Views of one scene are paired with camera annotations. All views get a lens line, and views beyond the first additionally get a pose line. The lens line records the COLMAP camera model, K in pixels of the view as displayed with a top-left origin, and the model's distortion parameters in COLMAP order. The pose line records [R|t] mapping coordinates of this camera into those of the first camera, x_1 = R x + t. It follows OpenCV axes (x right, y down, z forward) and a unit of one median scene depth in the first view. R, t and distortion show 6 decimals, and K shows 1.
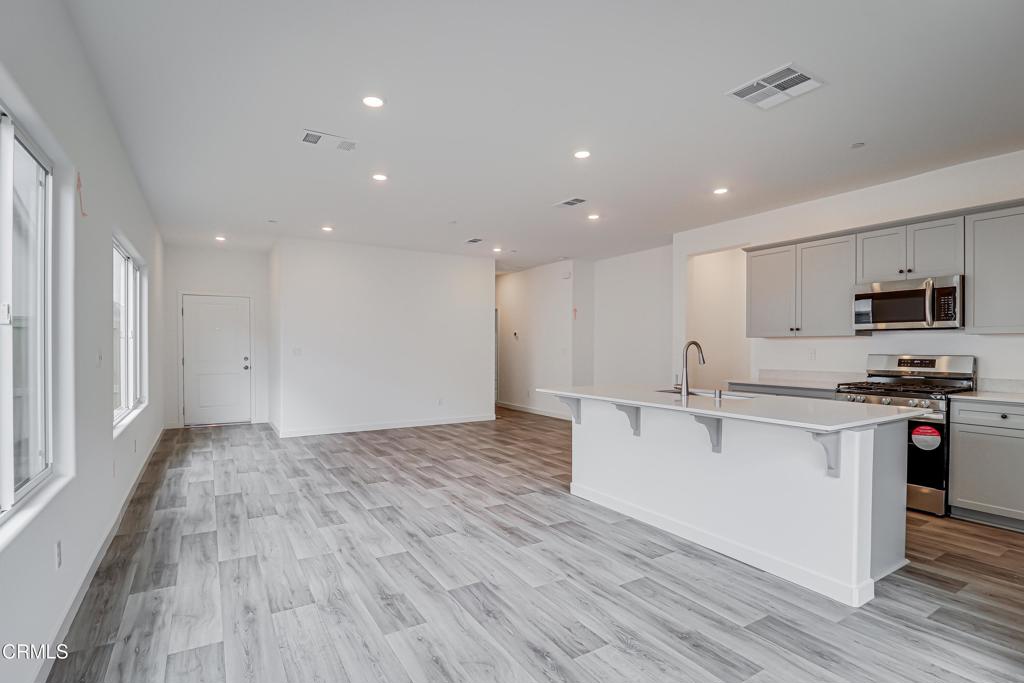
lens RADIAL K [[481.3, 0, 513.2], [0, 481.3, 341.4], [0, 0, 1]] dist [-0.011611, -0.005566]
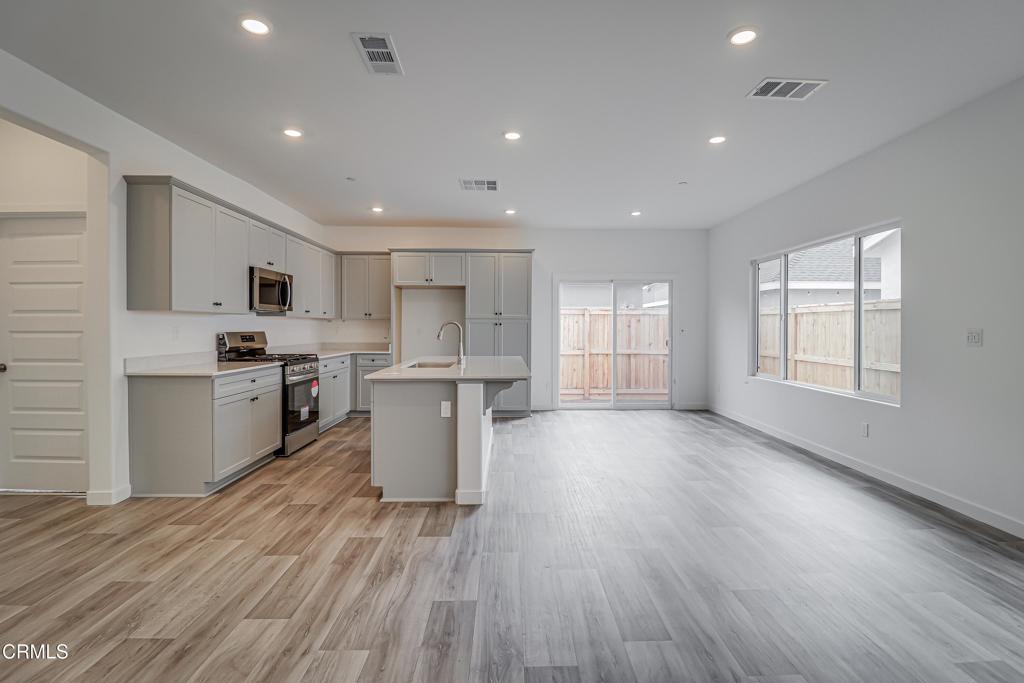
lens RADIAL K [[481.3, 0, 518.6], [0, 481.3, 329.9], [0, 0, 1]] dist [-0.011611, -0.005566]
pose [[-0.855770, -0.008335, 0.517289, -0.316052], [-0.010710, 0.999941, -0.001605, 0.016744], [-0.517245, -0.006914, -0.855810, 1.504231]]
